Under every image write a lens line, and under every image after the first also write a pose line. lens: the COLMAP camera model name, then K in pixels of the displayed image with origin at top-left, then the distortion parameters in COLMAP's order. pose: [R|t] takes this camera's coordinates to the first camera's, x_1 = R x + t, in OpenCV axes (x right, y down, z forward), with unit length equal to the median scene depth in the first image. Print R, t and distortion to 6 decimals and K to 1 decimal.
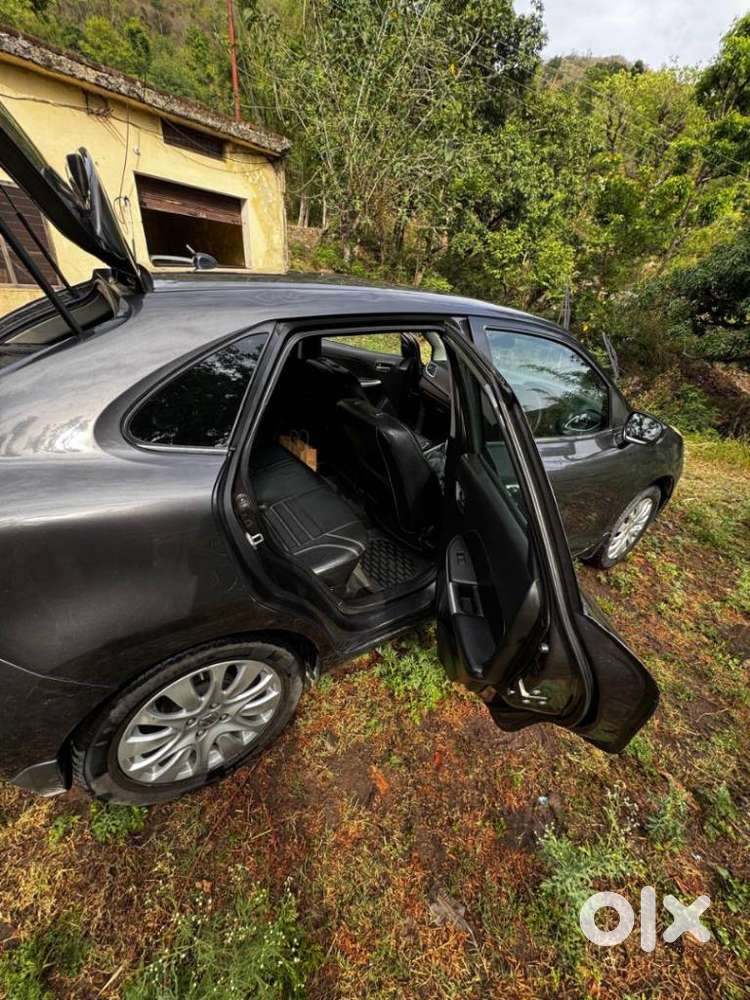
lens RADIAL K [[398.0, 0, 376.7], [0, 398.0, 500.0], [0, 0, 1]] dist [-0.003525, 0.000310]
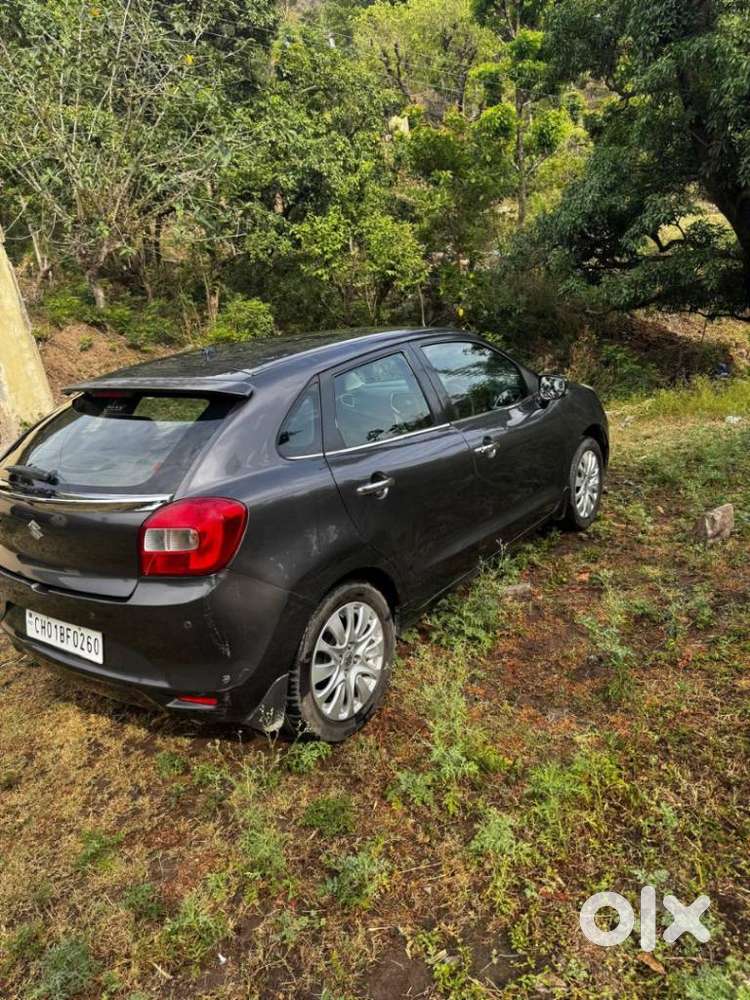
lens RADIAL K [[709.2, 0, 375.0], [0, 709.2, 500.0], [0, 0, 1]] dist [0.054279, -0.070877]
pose [[0.914995, -0.302138, 0.267390, -0.073714], [0.352245, 0.921383, -0.164248, 0.043514], [-0.196743, 0.244473, 0.949487, -0.125796]]
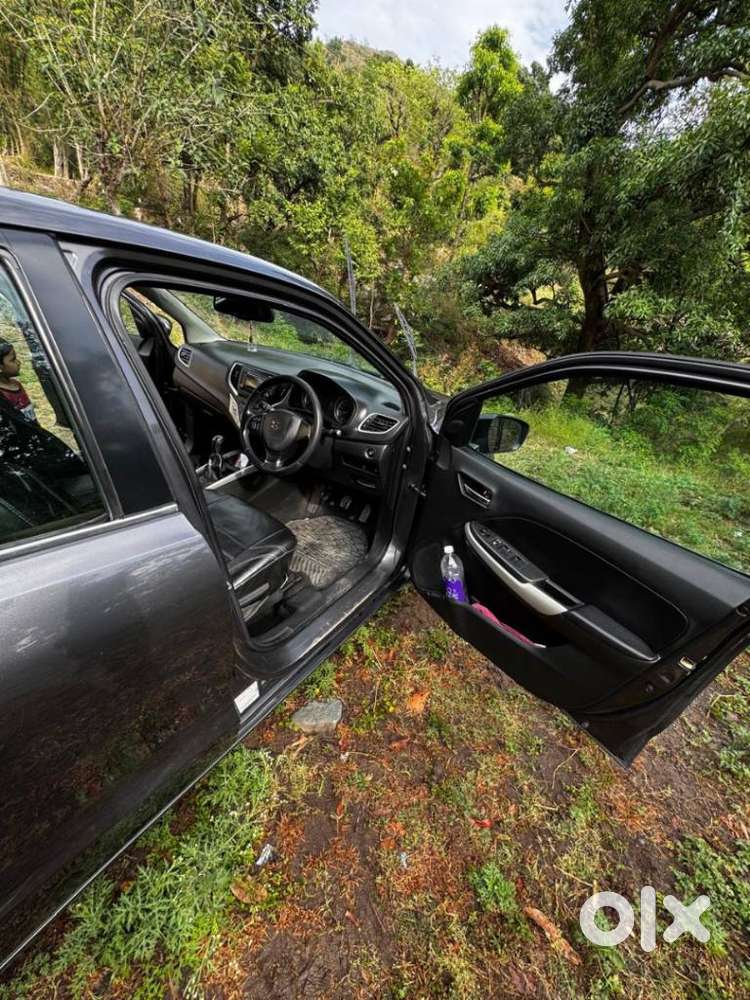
lens RADIAL K [[398.0, 0, 376.7], [0, 398.0, 500.0], [0, 0, 1]] dist [-0.003525, 0.000310]
pose [[0.922457, -0.159828, 0.351467, 0.033624], [0.145933, 0.987100, 0.065863, -0.014609], [-0.357459, -0.009465, 0.933881, 0.044409]]
